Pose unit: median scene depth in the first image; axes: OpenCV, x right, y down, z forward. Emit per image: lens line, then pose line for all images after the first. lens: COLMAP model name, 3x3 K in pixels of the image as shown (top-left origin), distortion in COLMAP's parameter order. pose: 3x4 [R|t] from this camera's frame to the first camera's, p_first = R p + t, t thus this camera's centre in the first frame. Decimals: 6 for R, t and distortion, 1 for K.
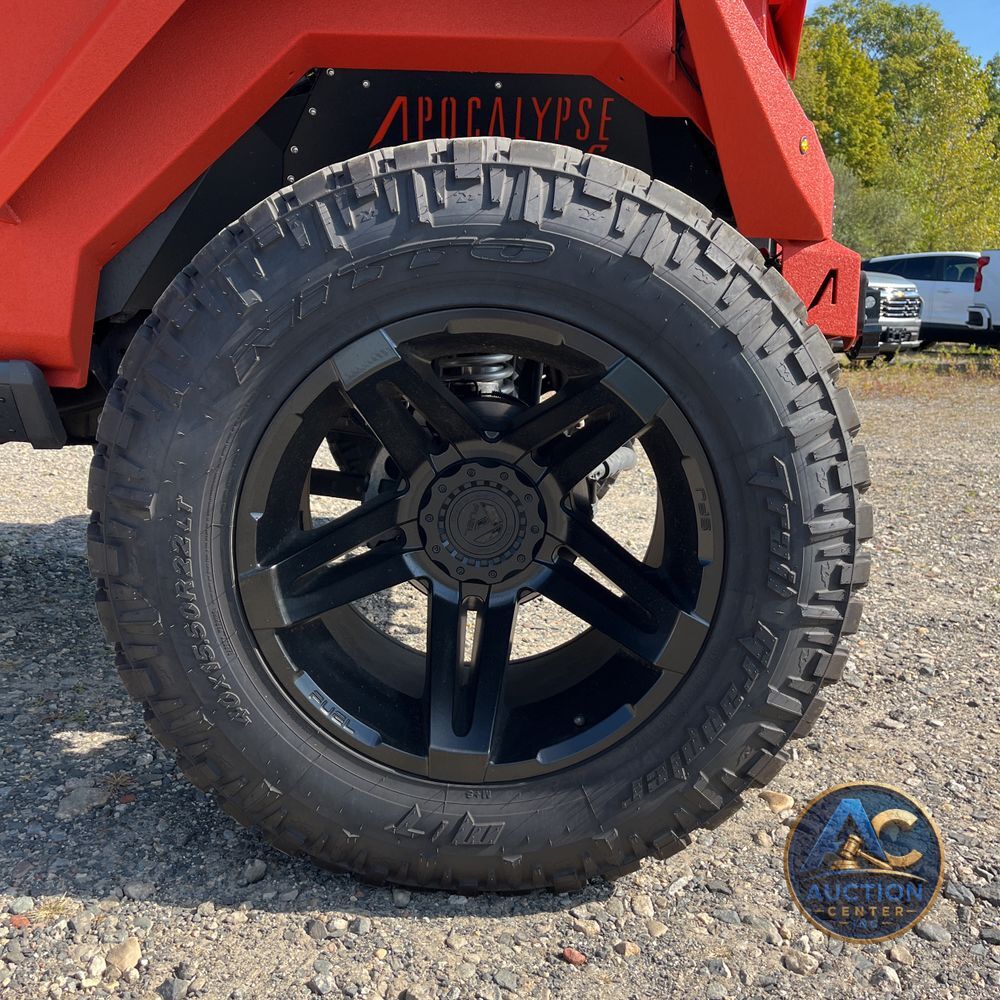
lens RADIAL K [[1009.6, 0, 494.7], [0, 1009.6, 494.8], [0, 0, 1]] dist [0.059586, -0.075979]
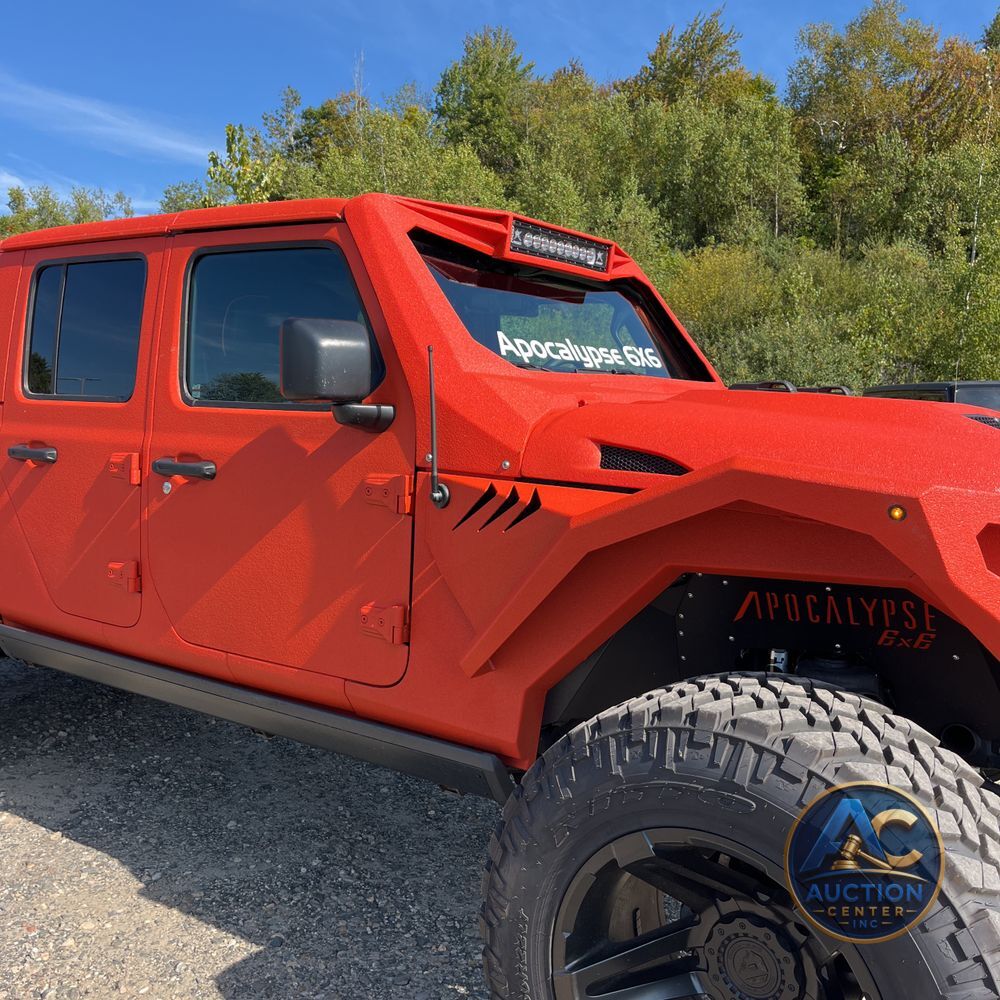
lens RADIAL K [[1009.6, 0, 494.7], [0, 1009.6, 494.8], [0, 0, 1]] dist [0.059586, -0.075979]
pose [[0.796444, 0.033167, -0.603802, 0.450295], [-0.111665, 0.989390, -0.092943, -0.375572], [0.594313, 0.141448, 0.791698, -0.260914]]
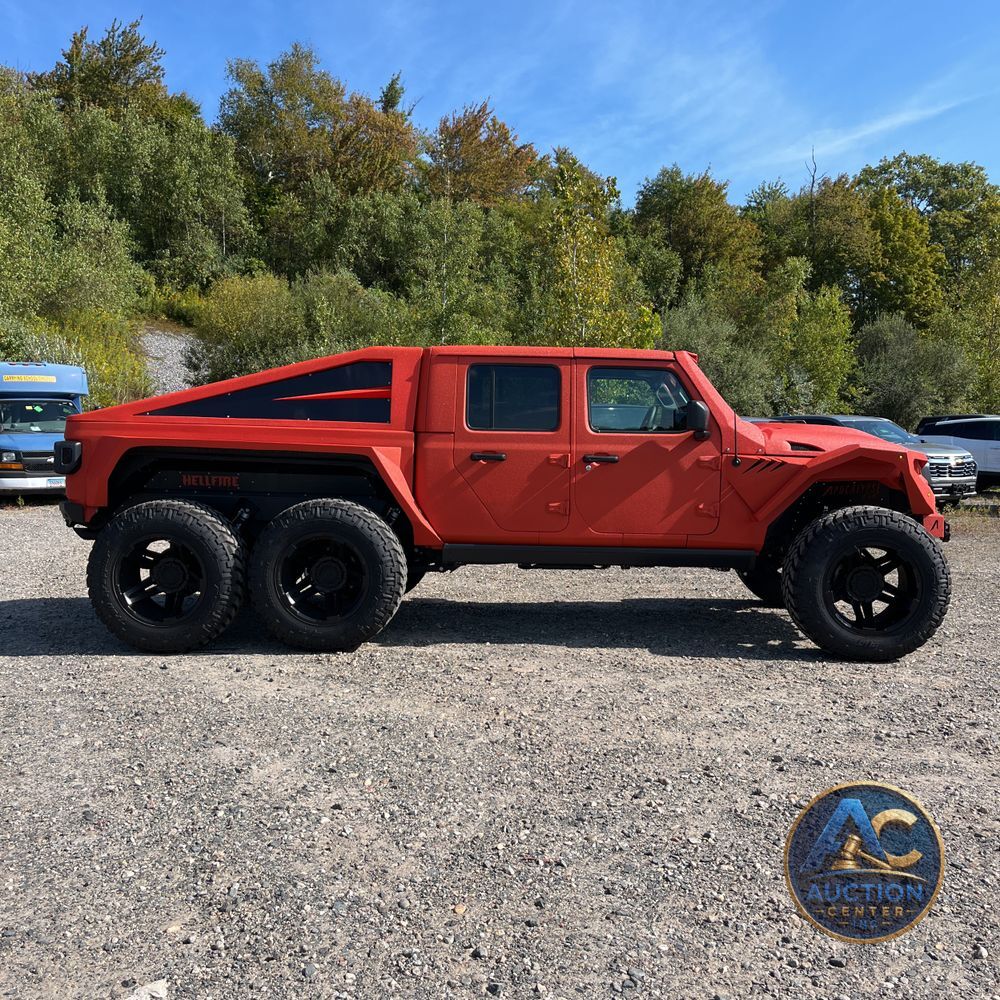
lens RADIAL K [[1004.7, 0, 495.0], [0, 1004.7, 505.8], [0, 0, 1]] dist [0.072765, -0.080425]
pose [[0.997919, -0.022759, -0.060323, -1.320631], [0.015695, 0.993230, -0.115095, 0.170097], [0.062534, 0.113909, 0.991521, -3.503749]]
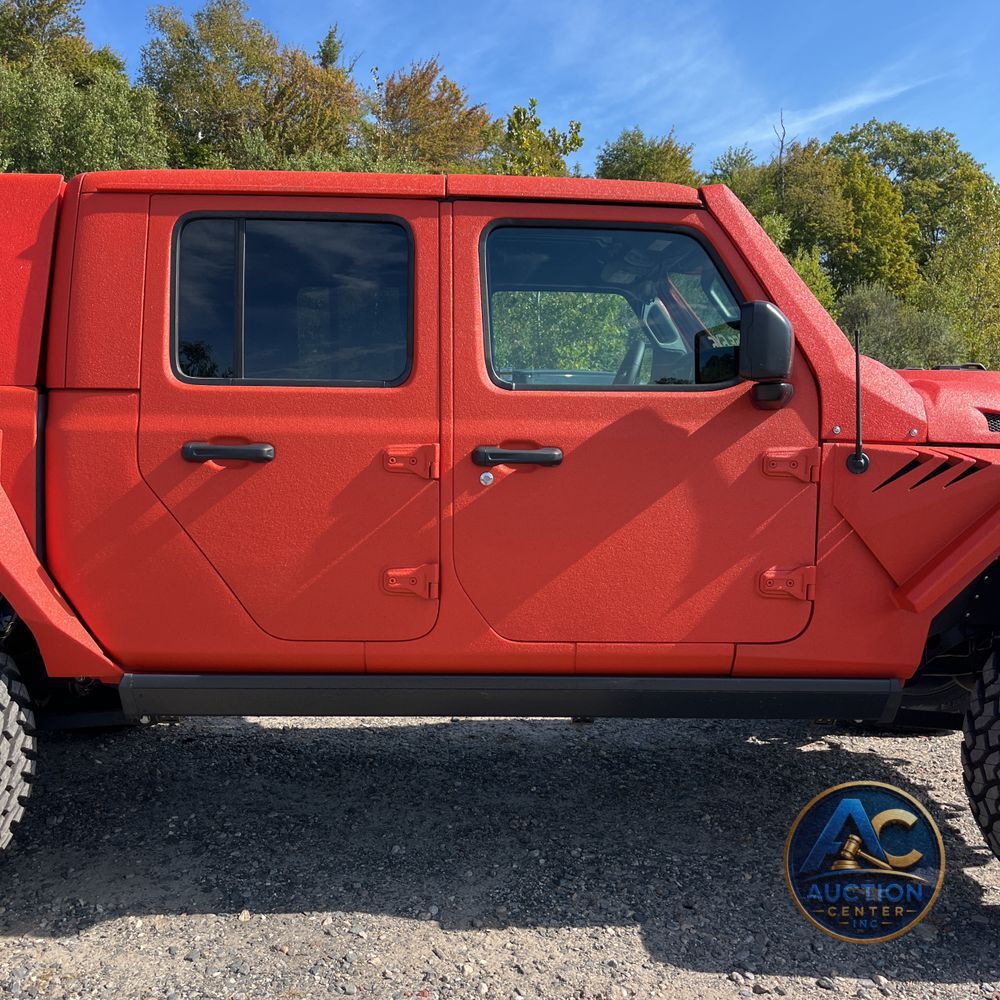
lens RADIAL K [[1004.7, 0, 495.0], [0, 1004.7, 505.8], [0, 0, 1]] dist [0.072765, -0.080425]
pose [[0.999255, -0.030582, -0.023531, -1.119310], [0.028153, 0.994844, -0.097431, -0.281425], [0.026390, 0.096696, 0.994964, -0.842714]]
